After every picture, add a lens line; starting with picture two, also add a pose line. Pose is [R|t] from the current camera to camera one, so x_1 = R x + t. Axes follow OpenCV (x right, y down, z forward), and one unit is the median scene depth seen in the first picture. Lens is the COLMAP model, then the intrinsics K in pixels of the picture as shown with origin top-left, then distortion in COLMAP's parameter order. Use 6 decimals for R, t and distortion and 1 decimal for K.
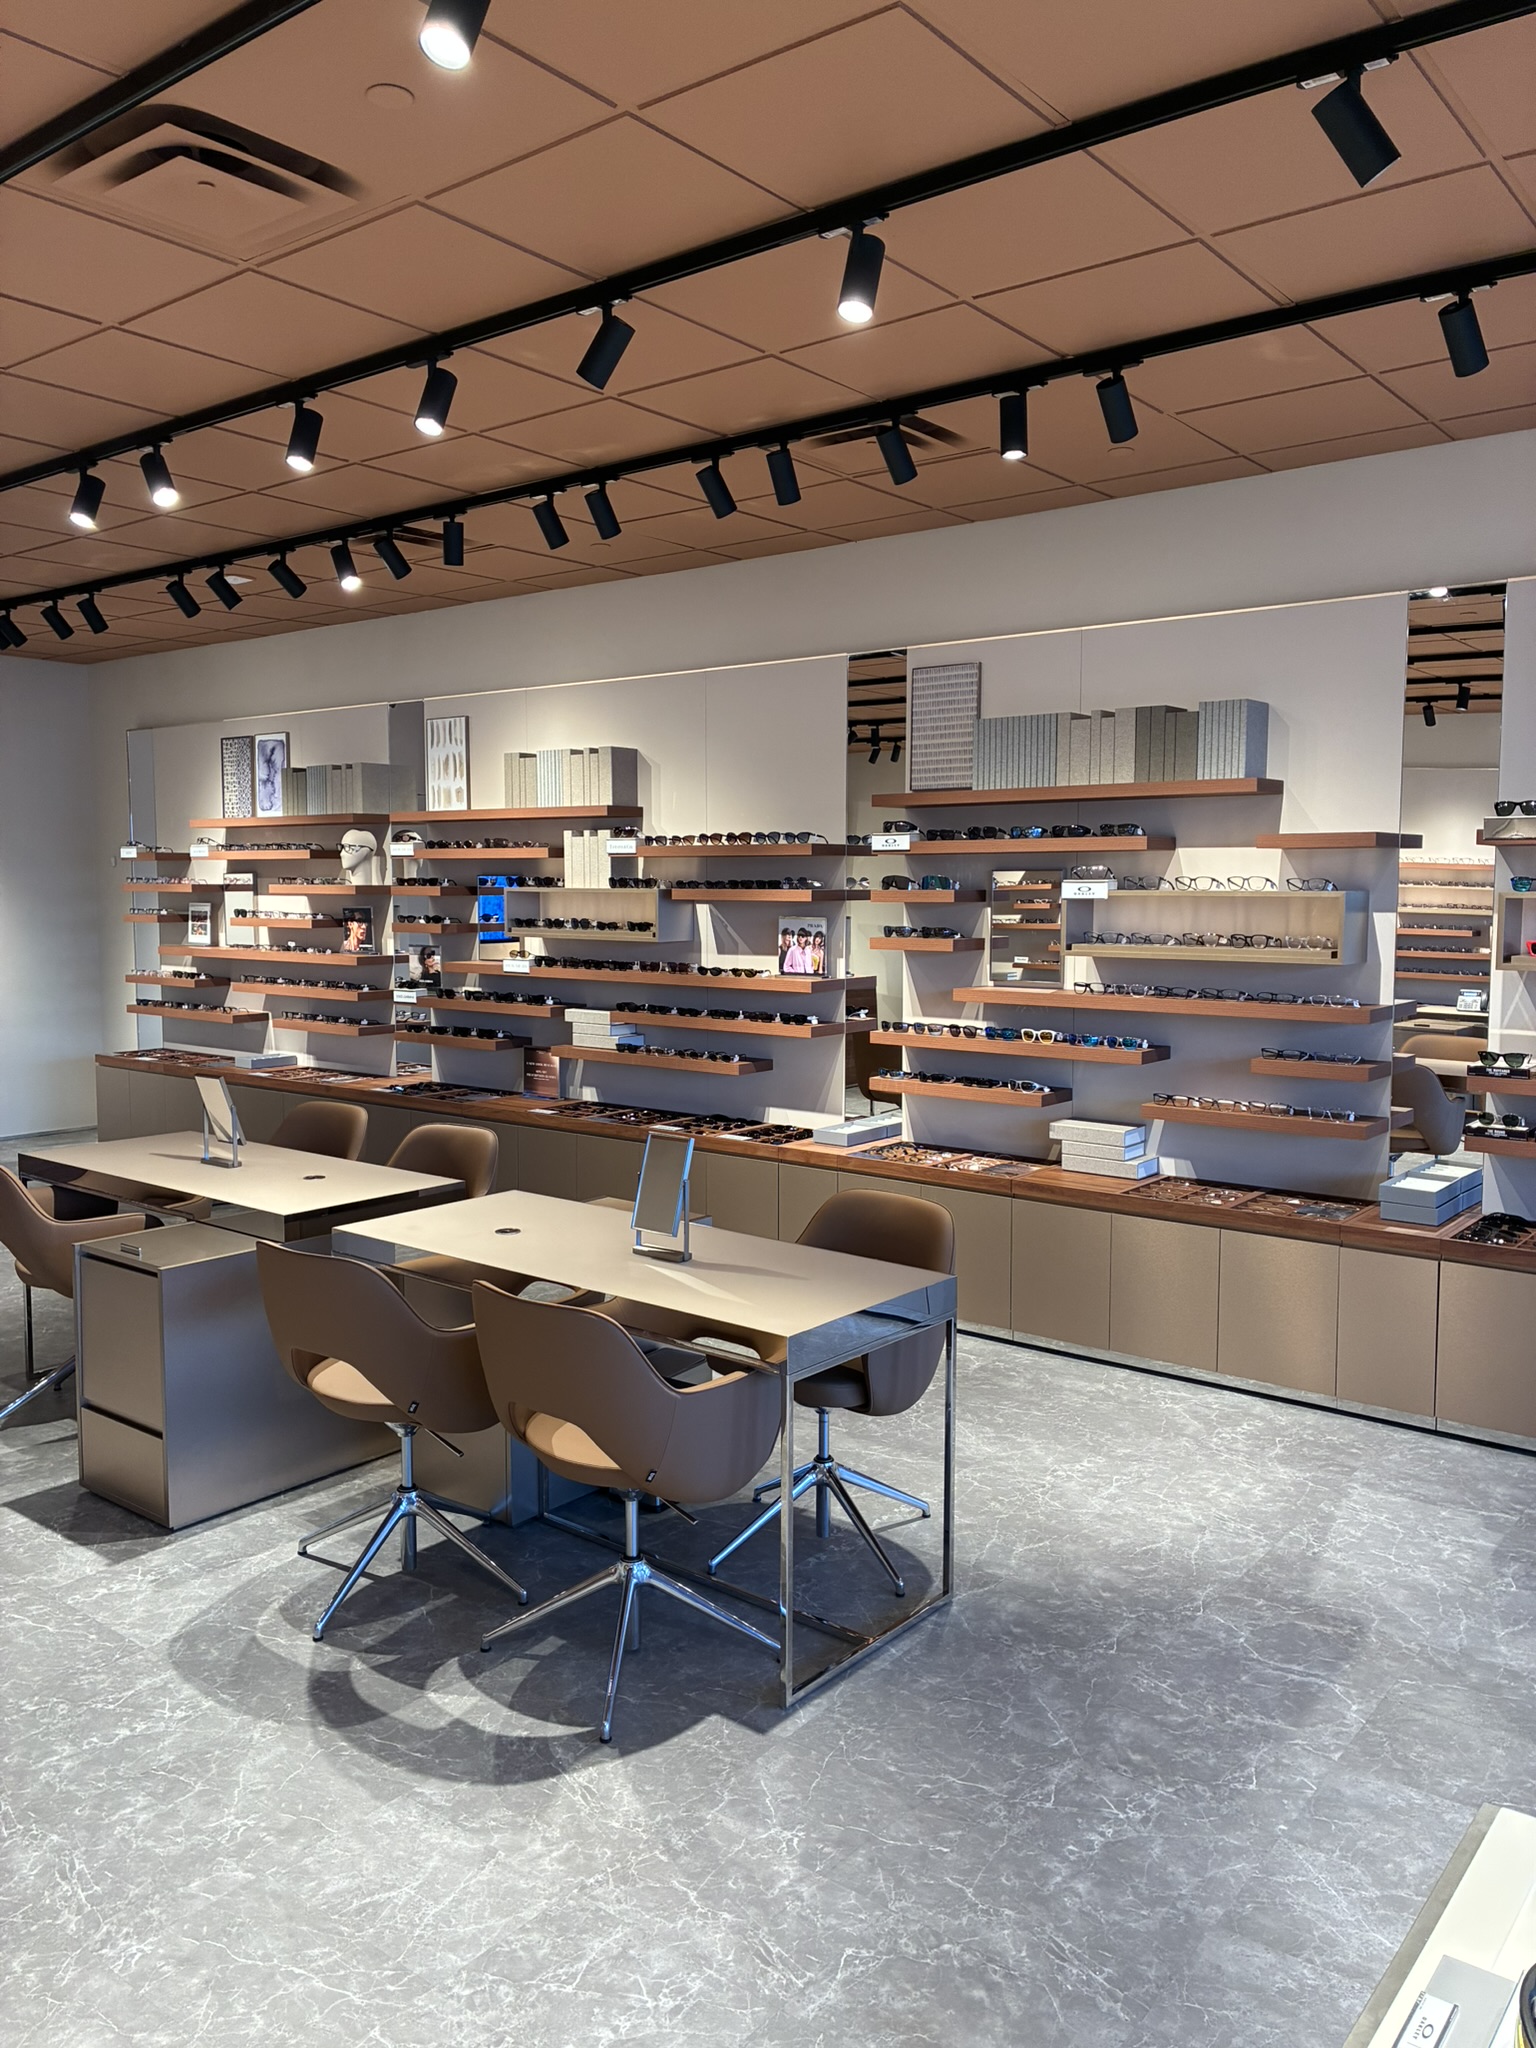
lens RADIAL K [[1565.1, 0, 765.4], [0, 1565.1, 1021.6], [0, 0, 1]] dist [0.003639, 0.001650]
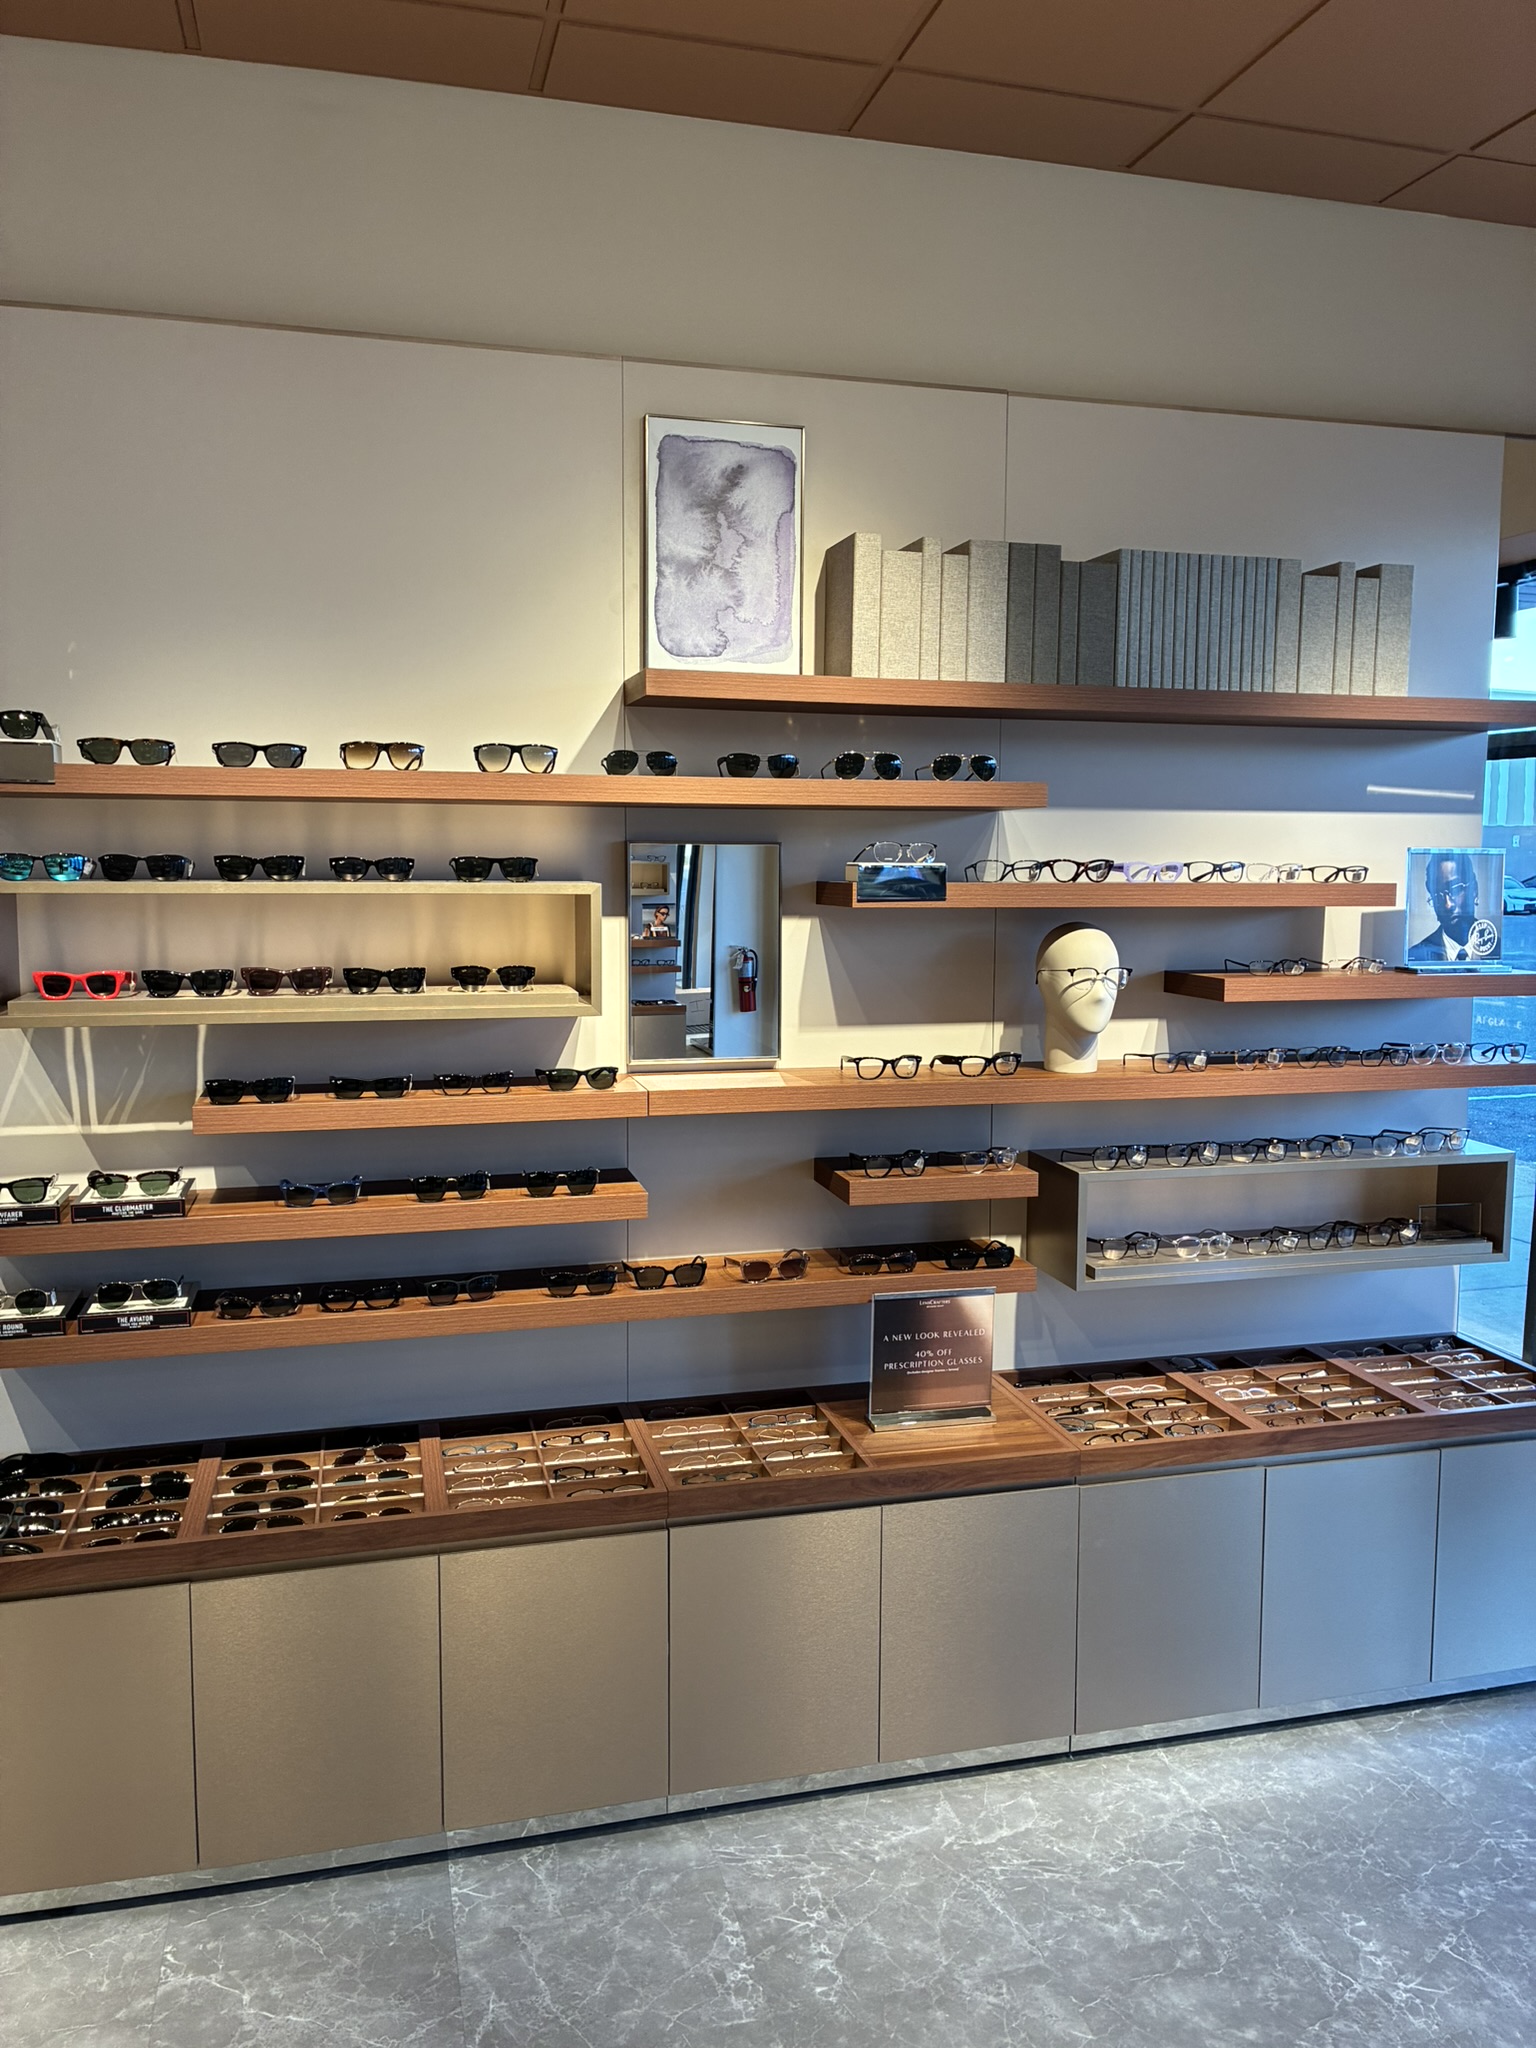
lens RADIAL K [[1565.1, 0, 767.9], [0, 1565.1, 1039.7], [0, 0, 1]] dist [0.003639, 0.001650]
pose [[0.583479, -0.086144, 0.807547, -0.277324], [0.067626, 0.996059, 0.057392, -0.062839], [-0.809308, 0.021124, 0.587005, 0.712939]]
